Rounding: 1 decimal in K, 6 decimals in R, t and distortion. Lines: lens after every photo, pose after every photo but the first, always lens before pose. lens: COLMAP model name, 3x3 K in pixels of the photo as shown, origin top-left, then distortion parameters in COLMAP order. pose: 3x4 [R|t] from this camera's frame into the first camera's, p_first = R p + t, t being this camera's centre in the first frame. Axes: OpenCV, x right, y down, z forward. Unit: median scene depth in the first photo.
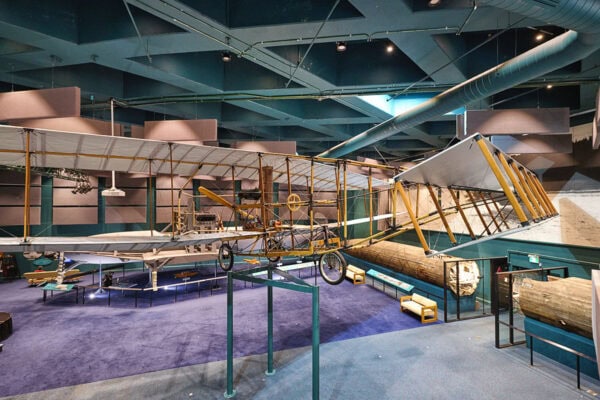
lens RADIAL K [[269.5, 0, 299.6], [0, 269.5, 202.8], [0, 0, 1]] dist [-0.001792, 0.000116]
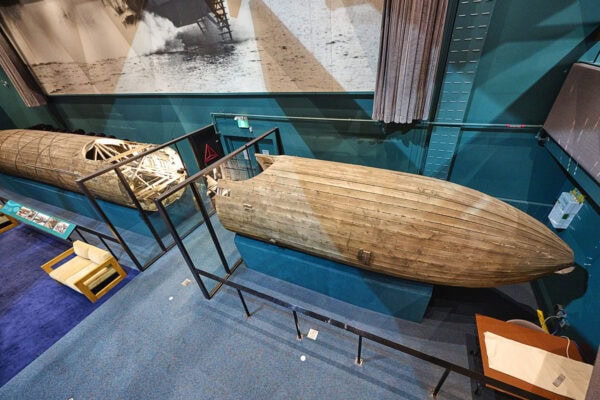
lens RADIAL K [[239.8, 0, 307.8], [0, 239.8, 202.3], [0, 0, 1]] dist [0.001174, -0.000208]
pose [[0.659935, -0.457669, 0.595839, 0.543597], [0.066743, 0.825630, 0.560251, 0.052210], [-0.748352, -0.329961, 0.575409, 0.482168]]
